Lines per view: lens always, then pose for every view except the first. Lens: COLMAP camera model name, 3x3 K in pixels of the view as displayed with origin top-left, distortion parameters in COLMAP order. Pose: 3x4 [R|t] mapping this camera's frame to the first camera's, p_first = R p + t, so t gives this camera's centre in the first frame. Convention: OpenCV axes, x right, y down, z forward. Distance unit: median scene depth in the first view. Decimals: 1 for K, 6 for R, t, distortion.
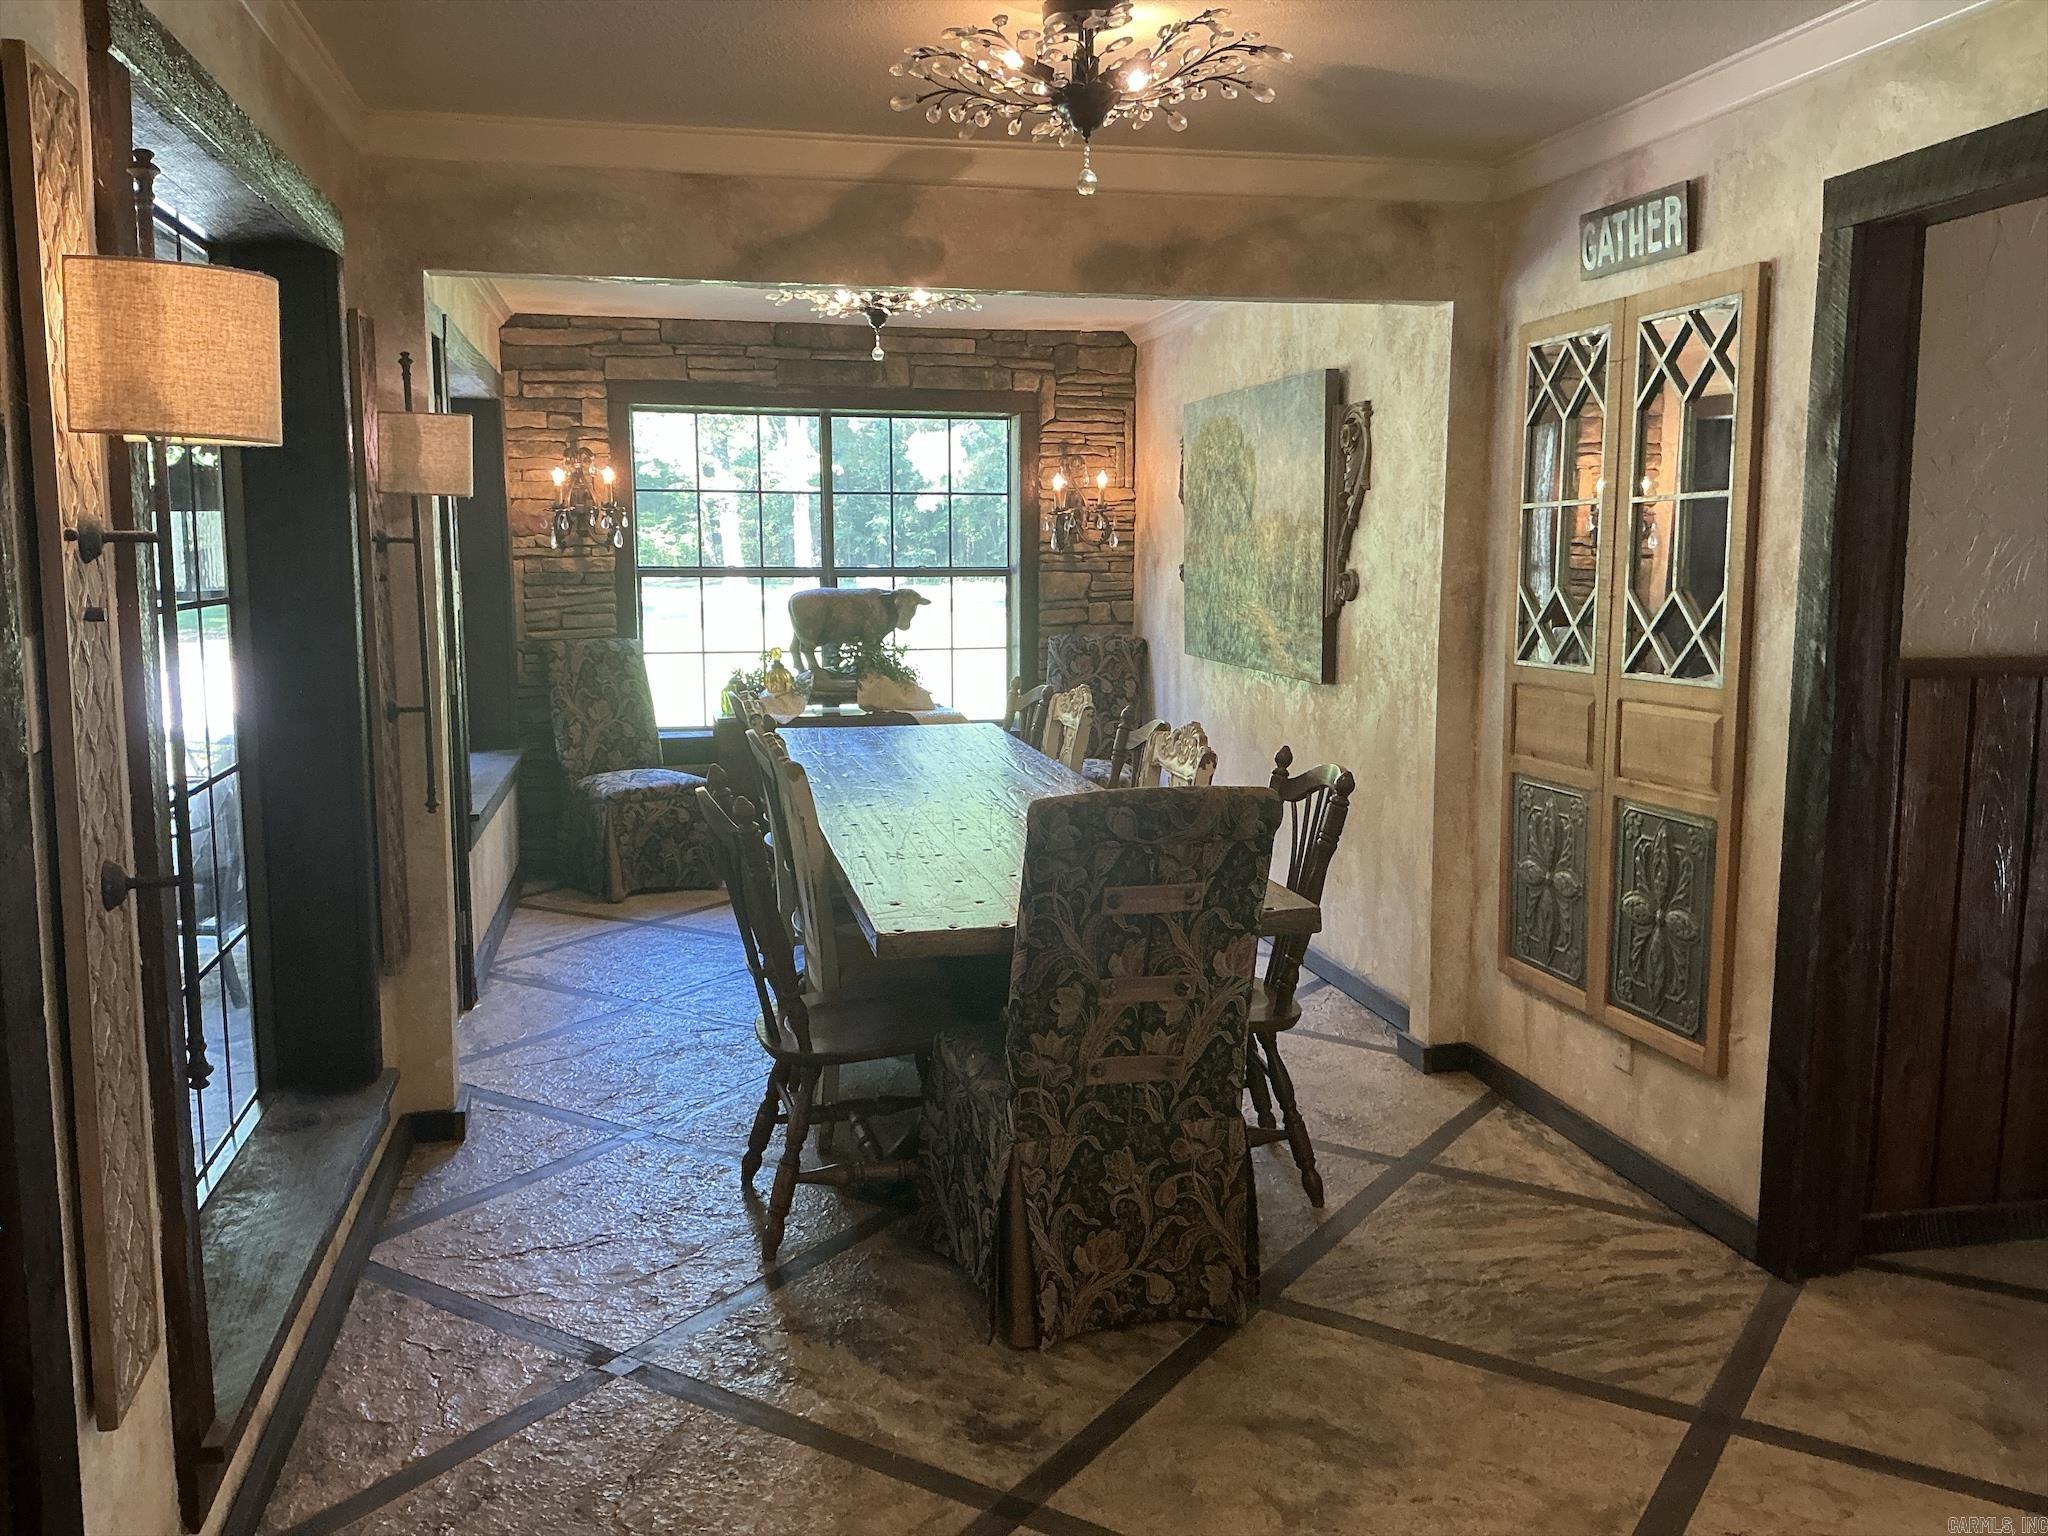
lens RADIAL K [[1685.2, 0, 1017.0], [0, 1685.2, 764.6], [0, 0, 1]] dist [0.073561, -0.115442]
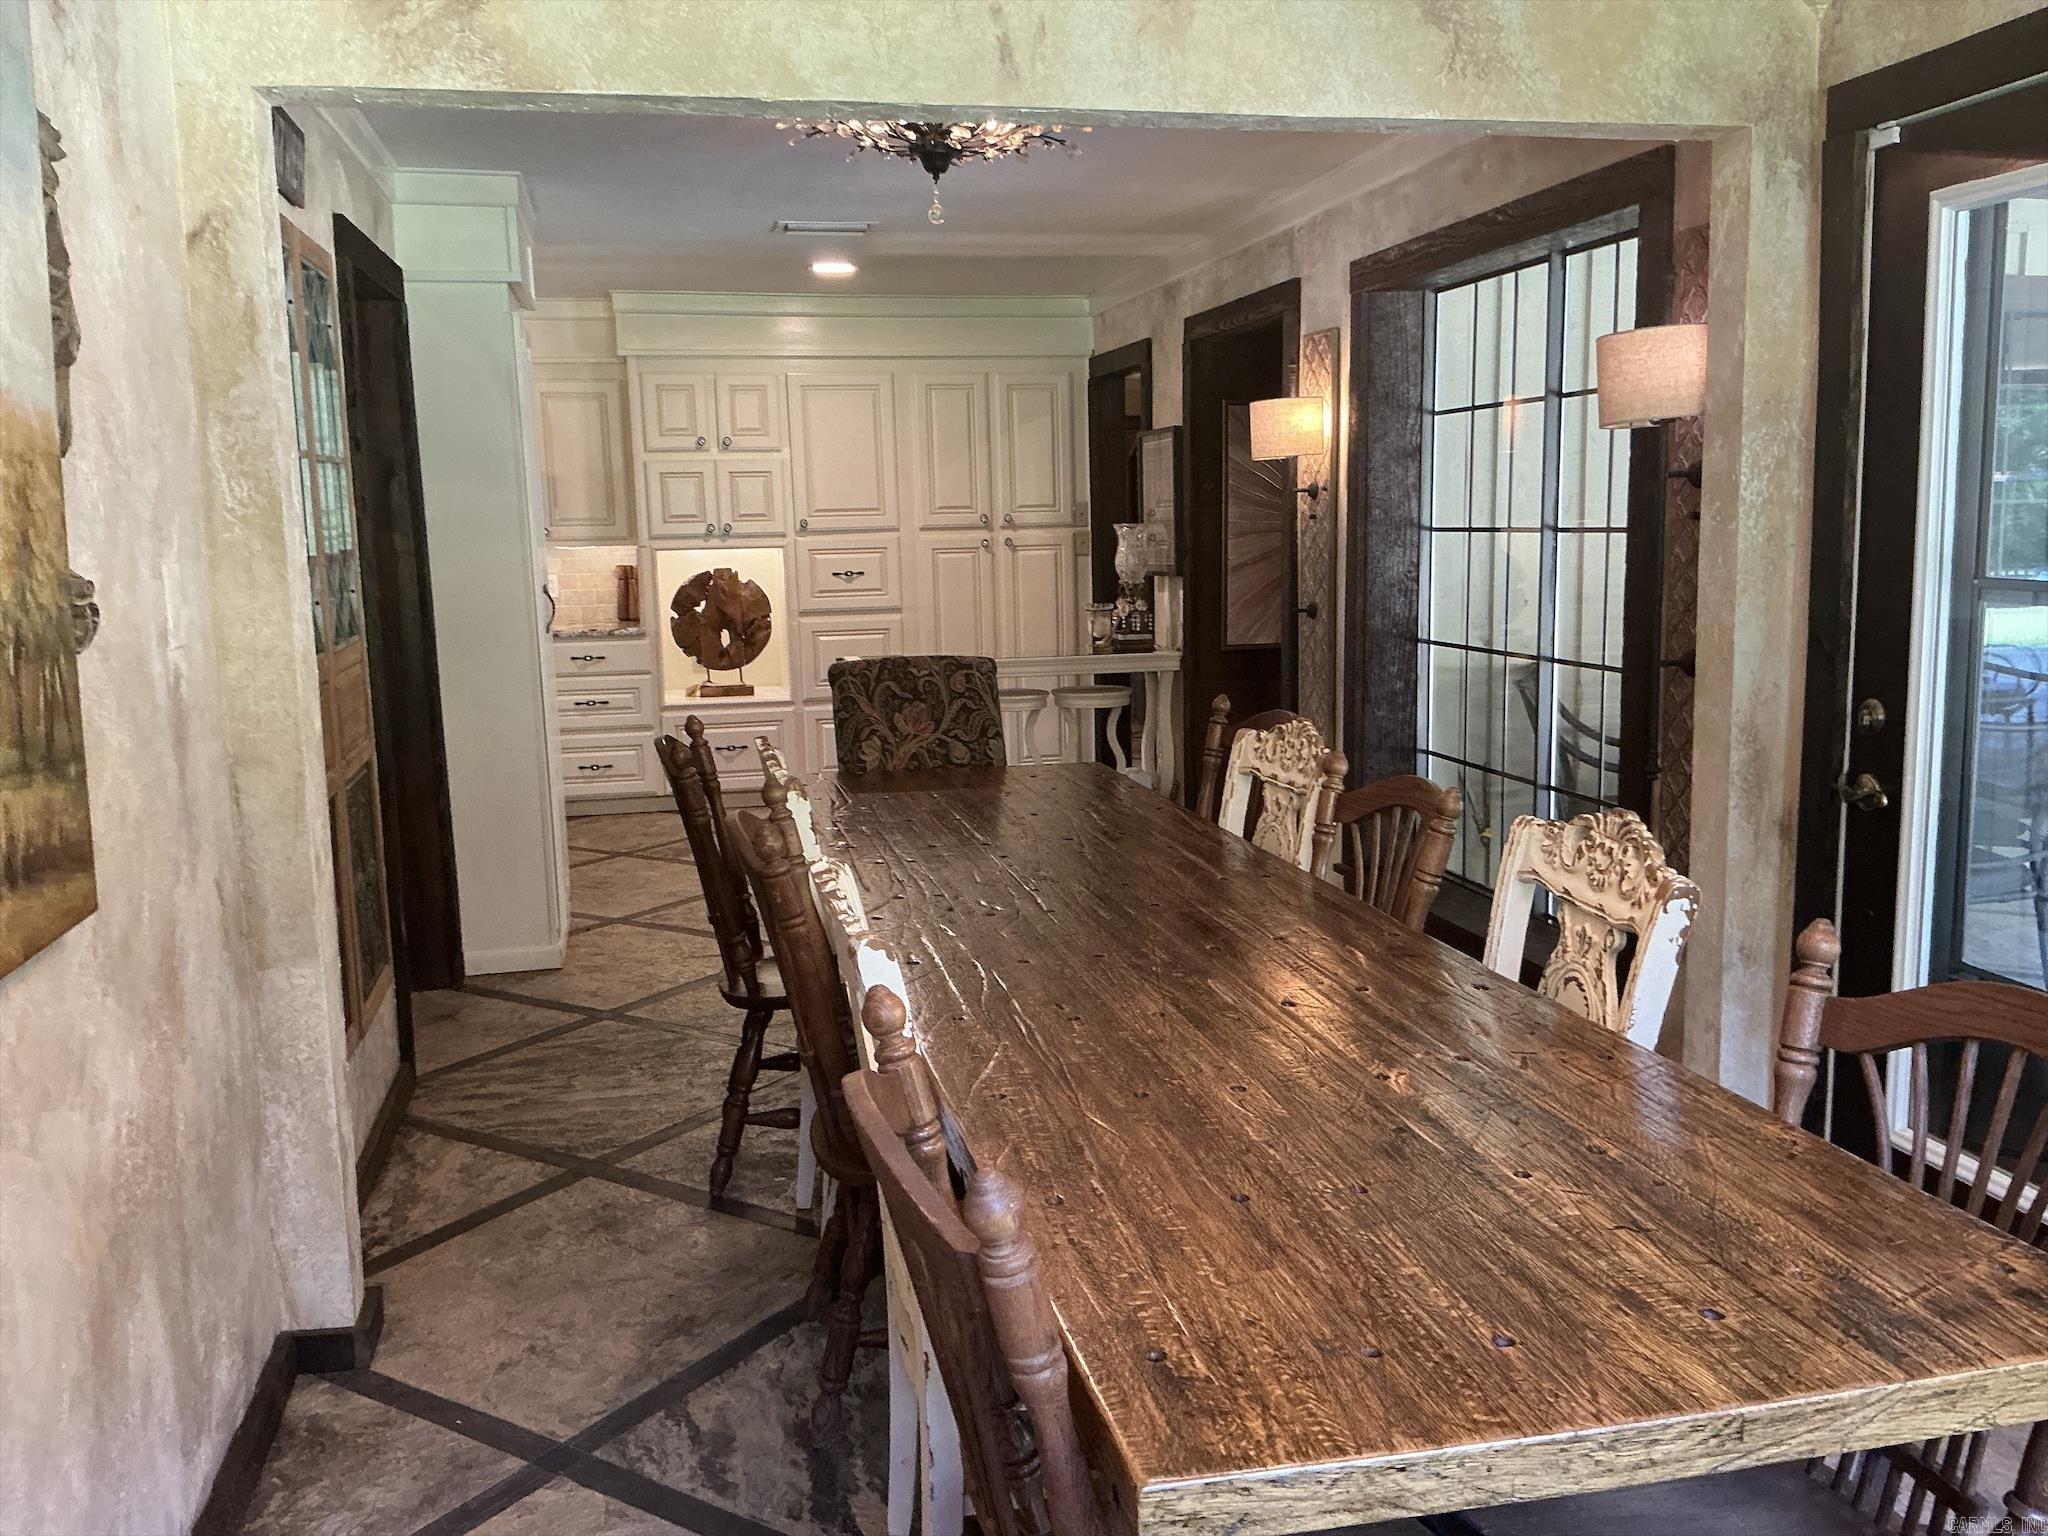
lens RADIAL K [[1685.2, 0, 1026.5], [0, 1685.2, 769.8], [0, 0, 1]] dist [0.073561, -0.115442]
pose [[-0.999782, 0.017040, -0.012051, -0.000661], [0.013051, 0.961035, 0.276120, -0.246973], [0.016287, 0.275902, -0.961048, 1.974182]]
